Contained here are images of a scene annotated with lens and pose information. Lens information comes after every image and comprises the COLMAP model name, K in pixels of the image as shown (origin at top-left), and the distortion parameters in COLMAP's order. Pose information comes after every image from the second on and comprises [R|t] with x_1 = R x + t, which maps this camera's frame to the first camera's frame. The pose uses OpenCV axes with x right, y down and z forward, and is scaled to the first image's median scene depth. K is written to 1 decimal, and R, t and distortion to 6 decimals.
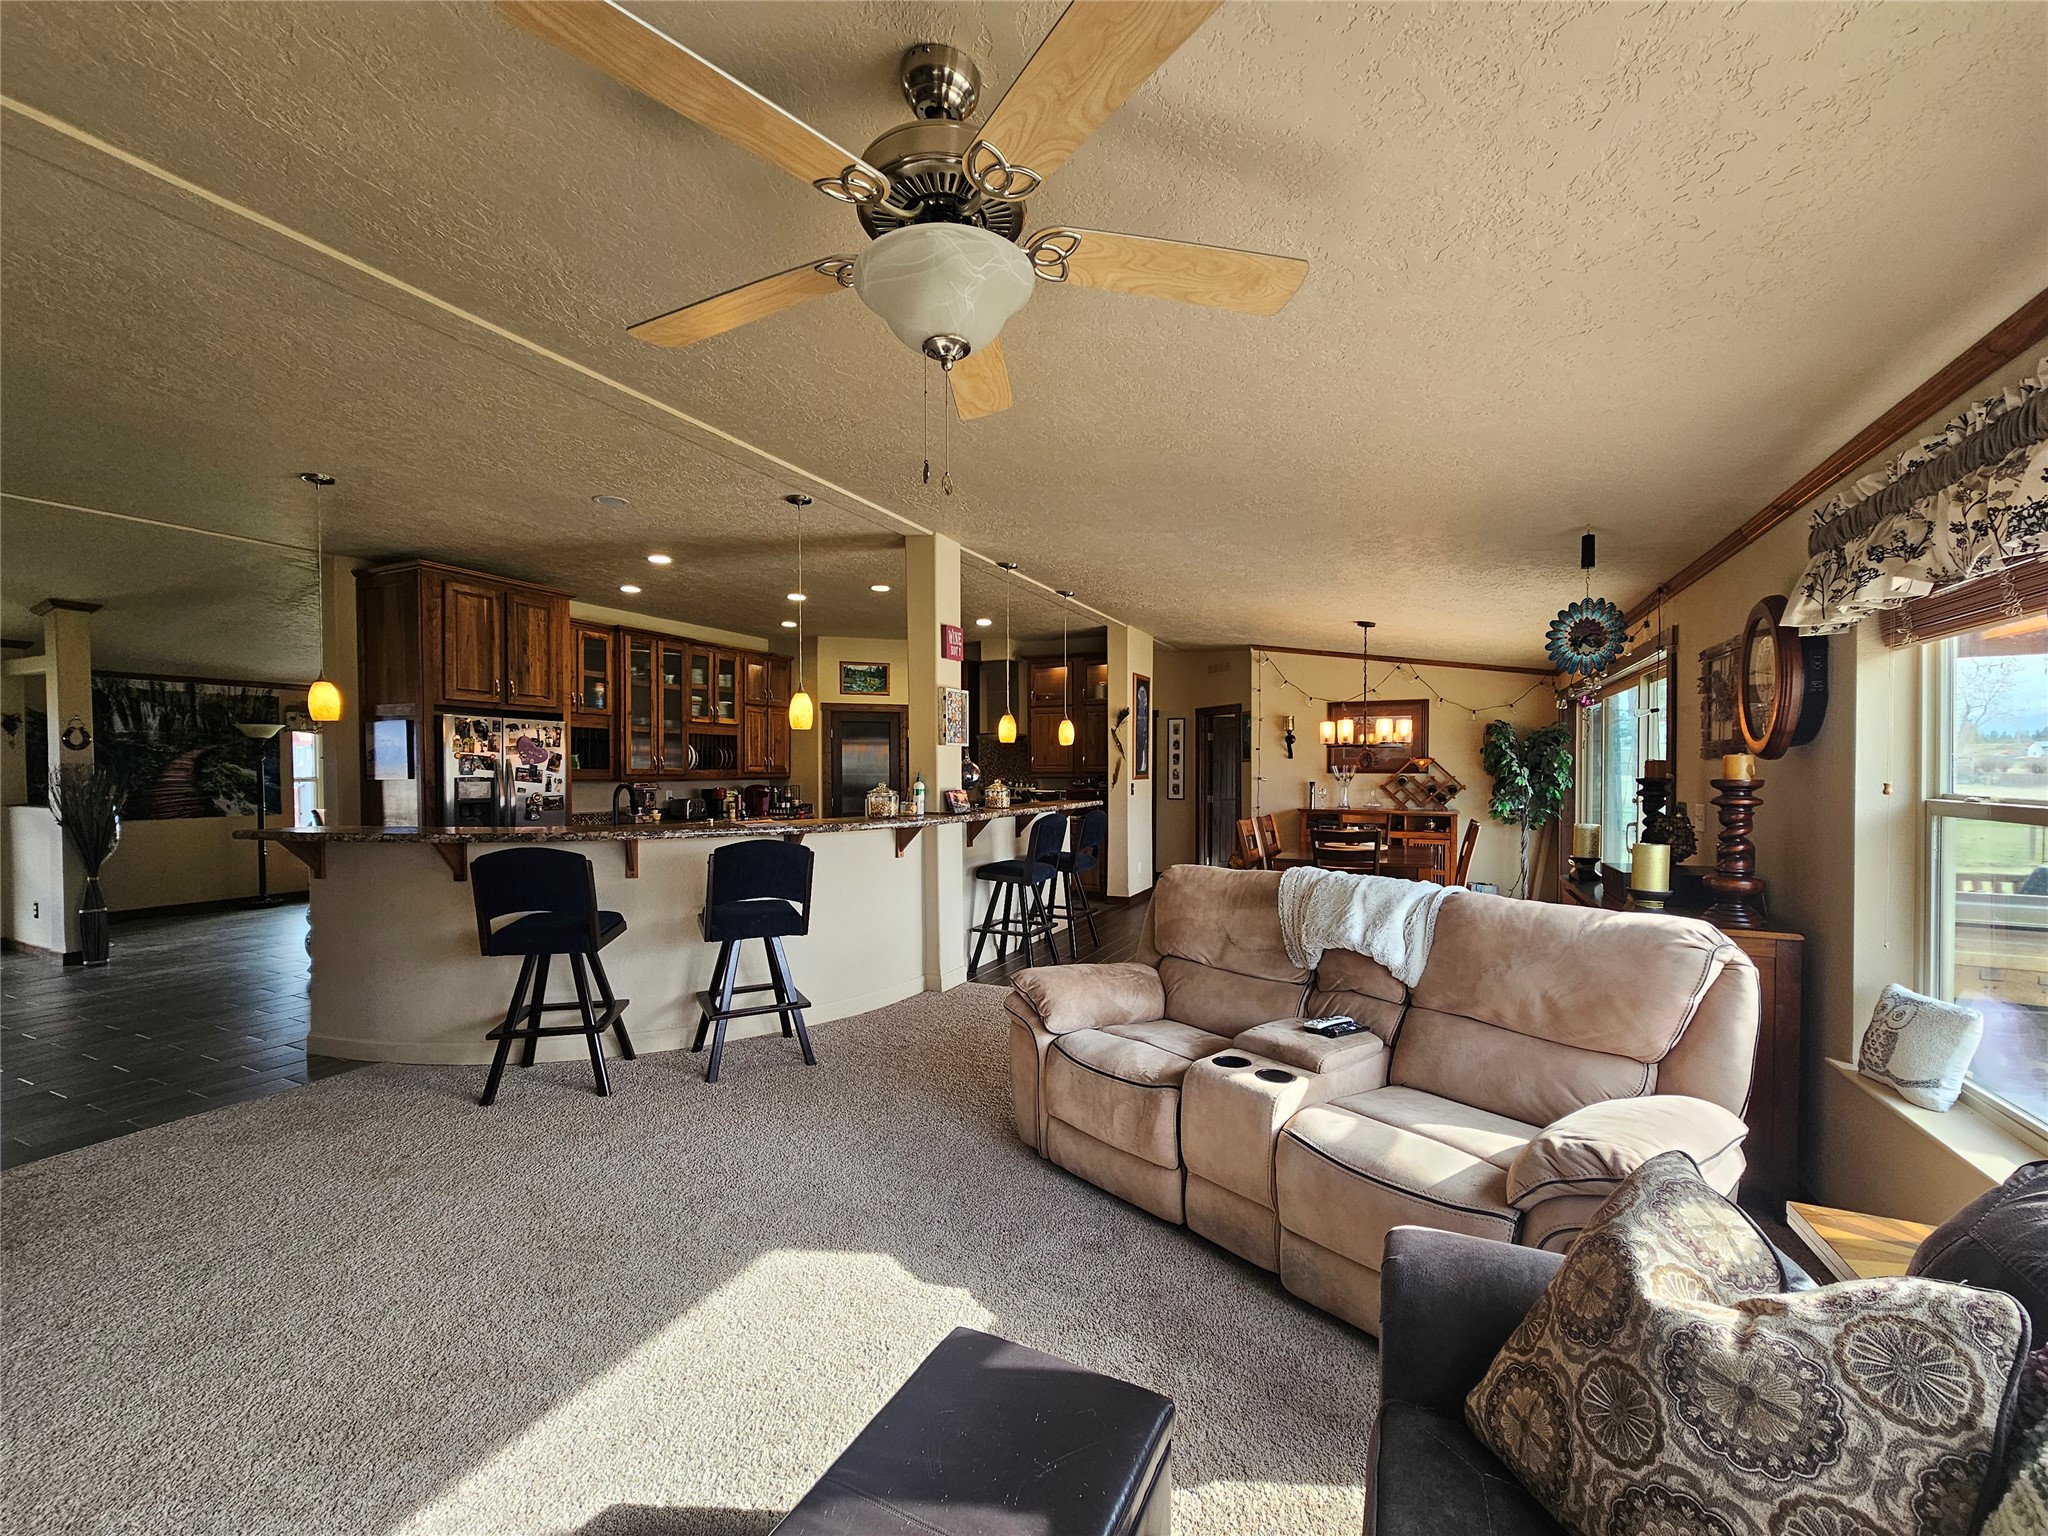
lens RADIAL K [[840.1, 0, 1030.6], [0, 840.1, 784.1], [0, 0, 1]] dist [-0.003910, 0.001733]
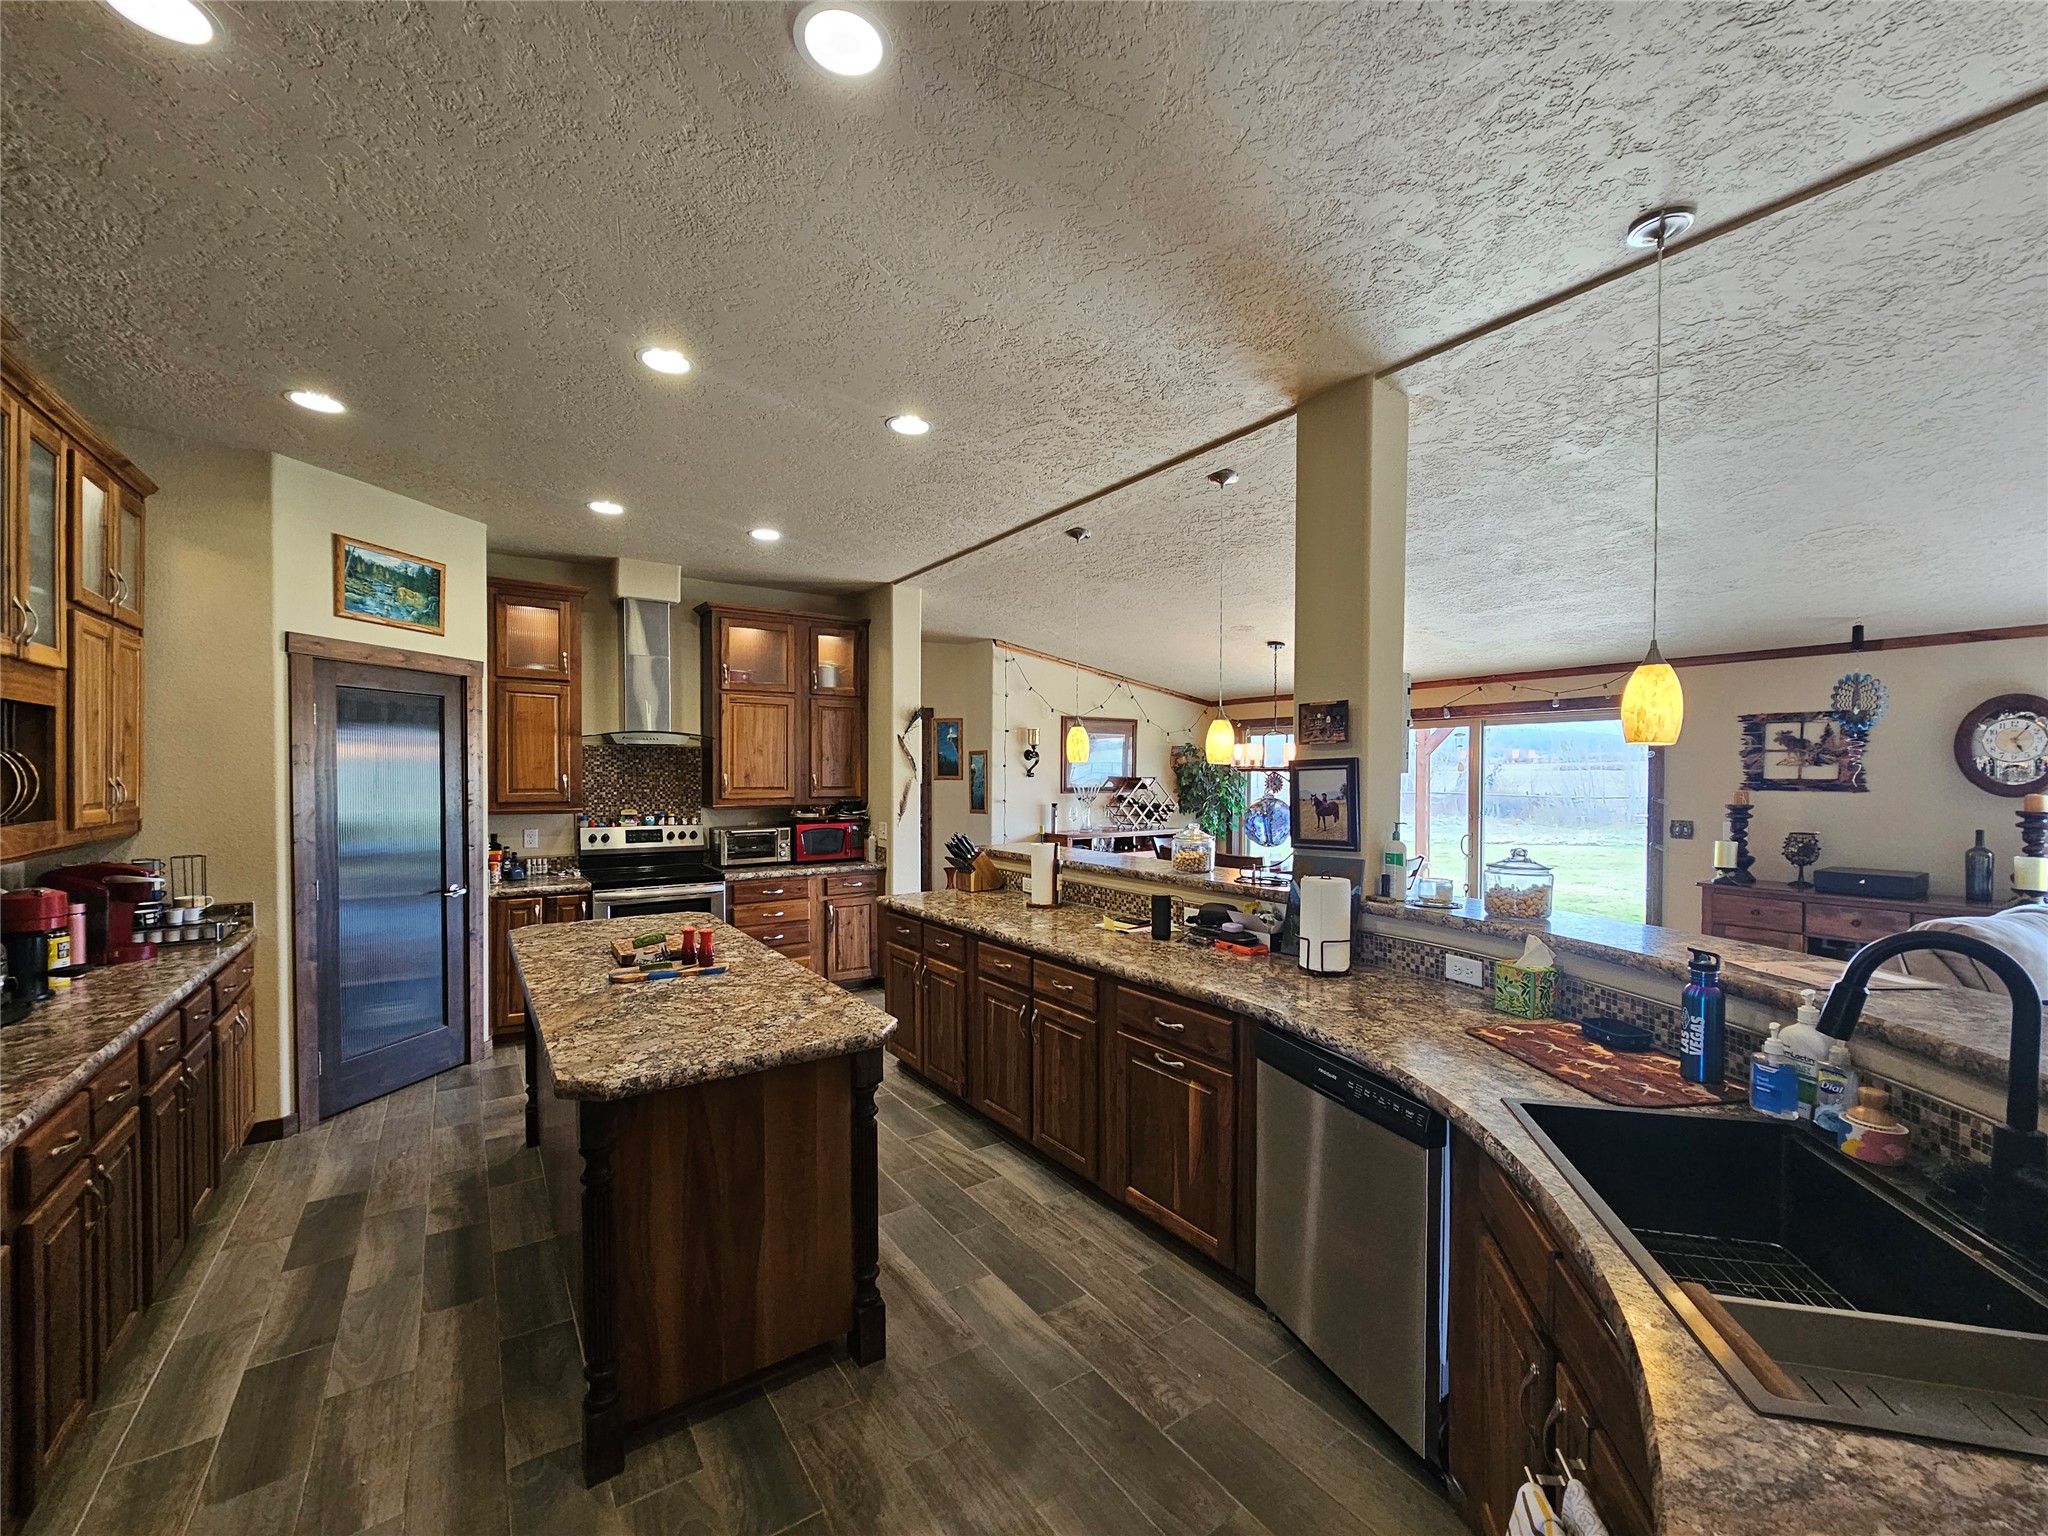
lens RADIAL K [[840.1, 0, 1009.9], [0, 840.1, 768.6], [0, 0, 1]] dist [-0.003910, 0.001733]
pose [[0.478396, -0.006090, 0.878123, -1.171423], [0.020472, 0.999782, -0.004219, -0.099664], [-0.877906, 0.019995, 0.478416, 1.626470]]
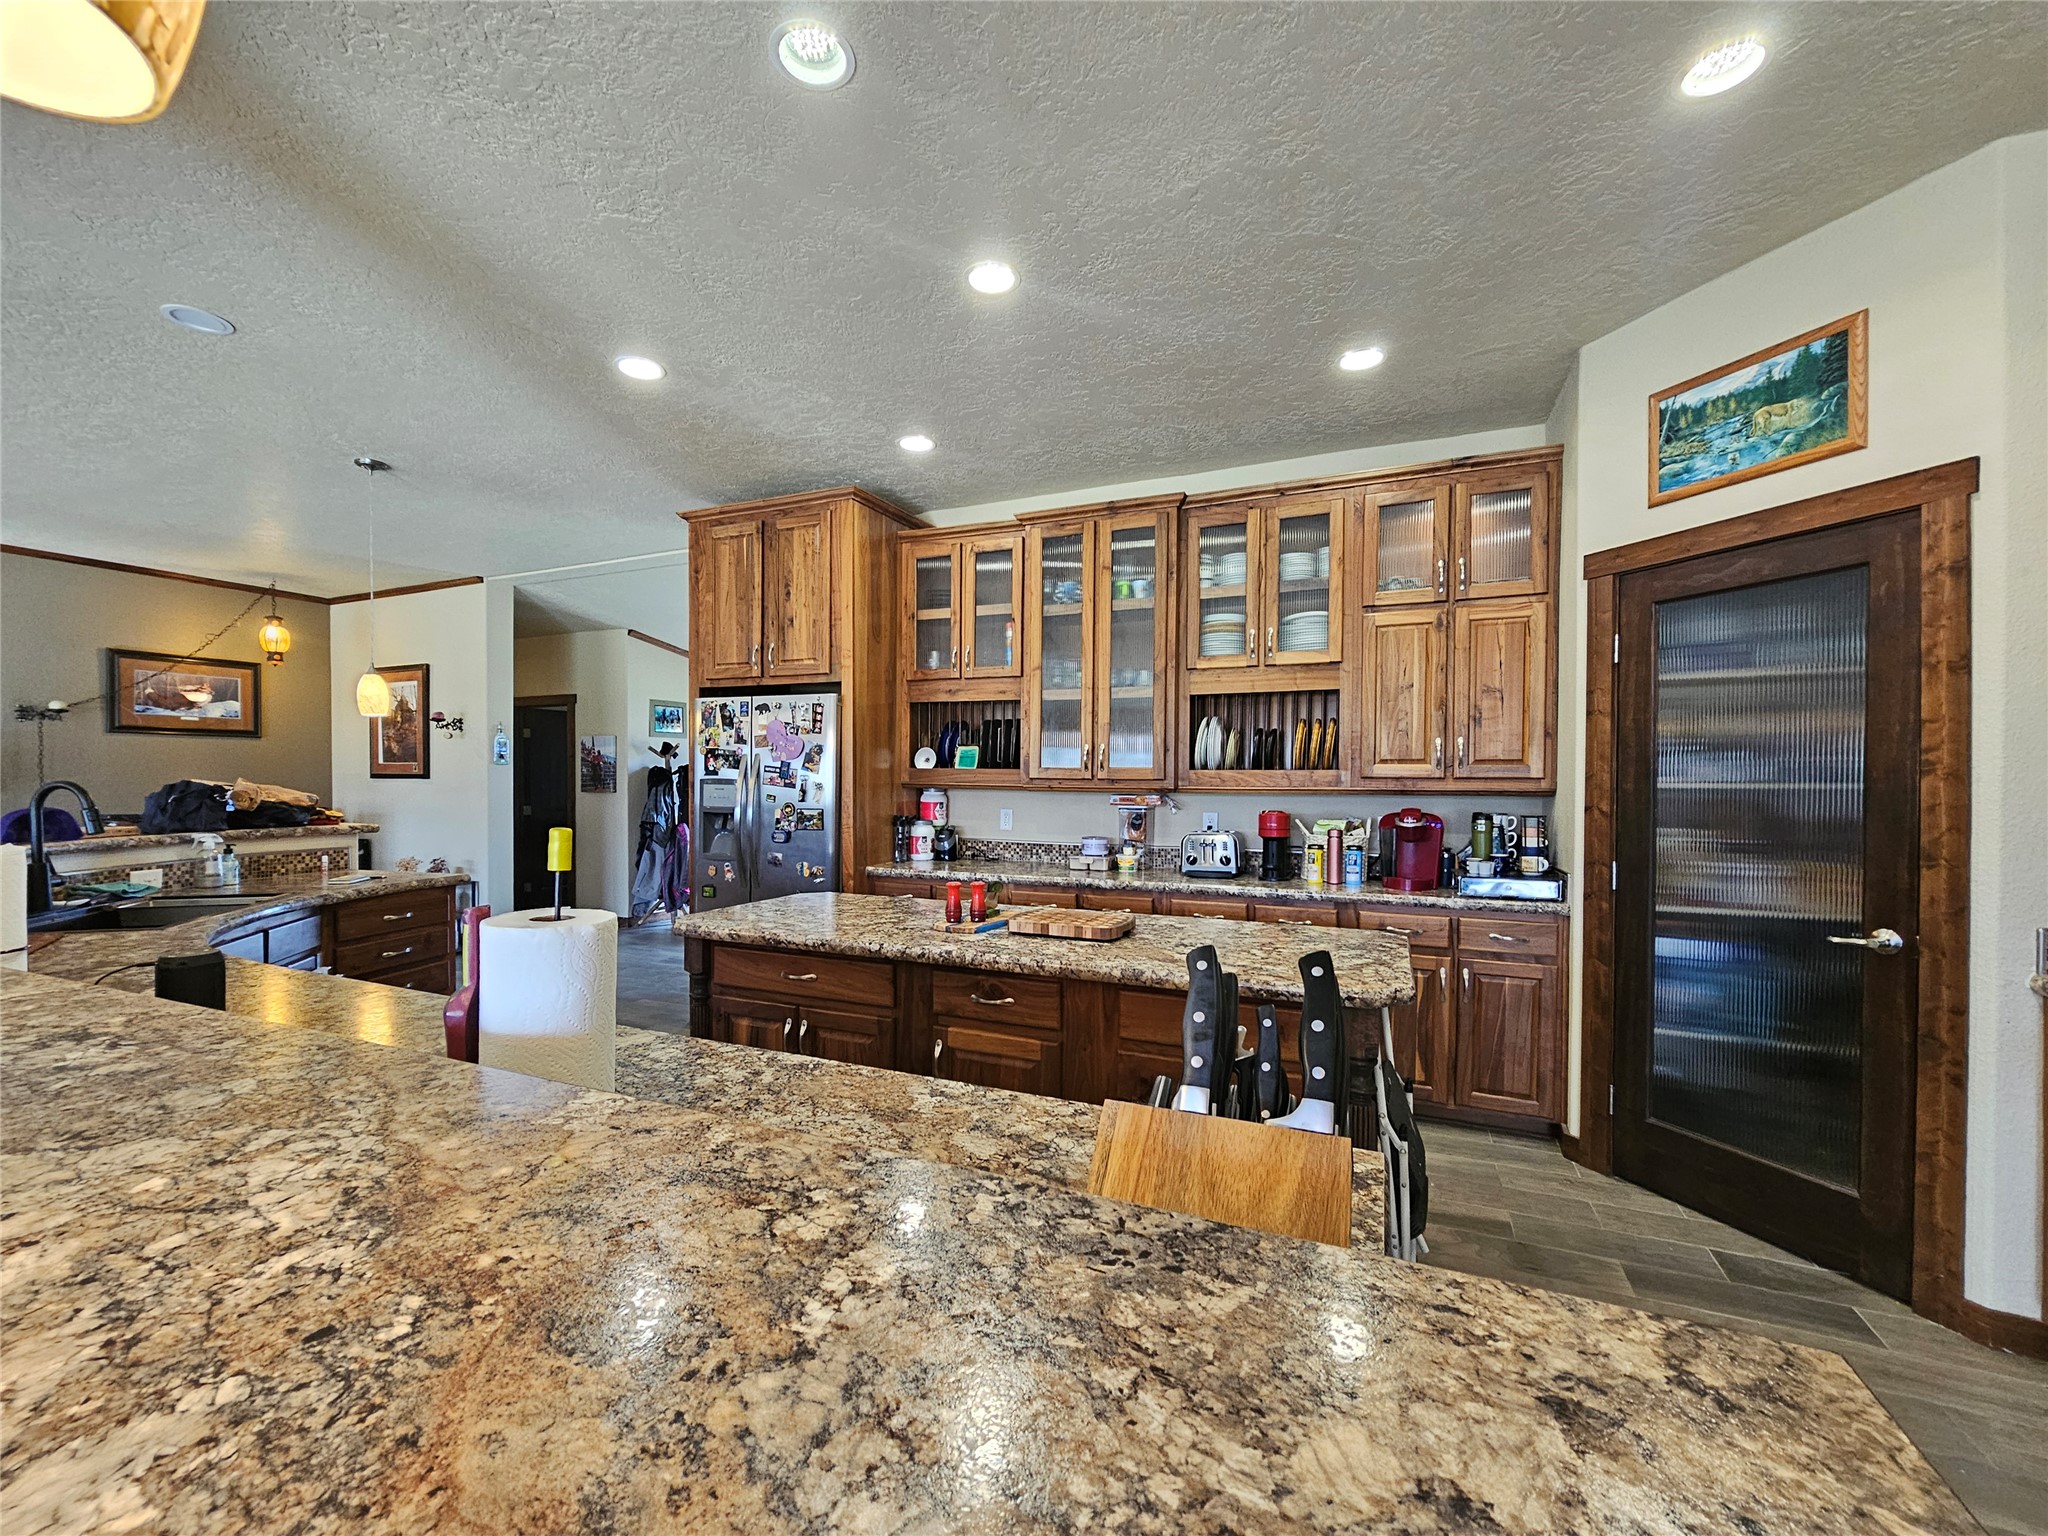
lens RADIAL K [[840.1, 0, 1019.7], [0, 840.1, 787.0], [0, 0, 1]] dist [-0.003910, 0.001733]
pose [[0.028407, 0.008848, -0.999557, 0.171713], [-0.021786, 0.999729, 0.008230, -0.023196], [0.999359, 0.021543, 0.028592, 2.226676]]
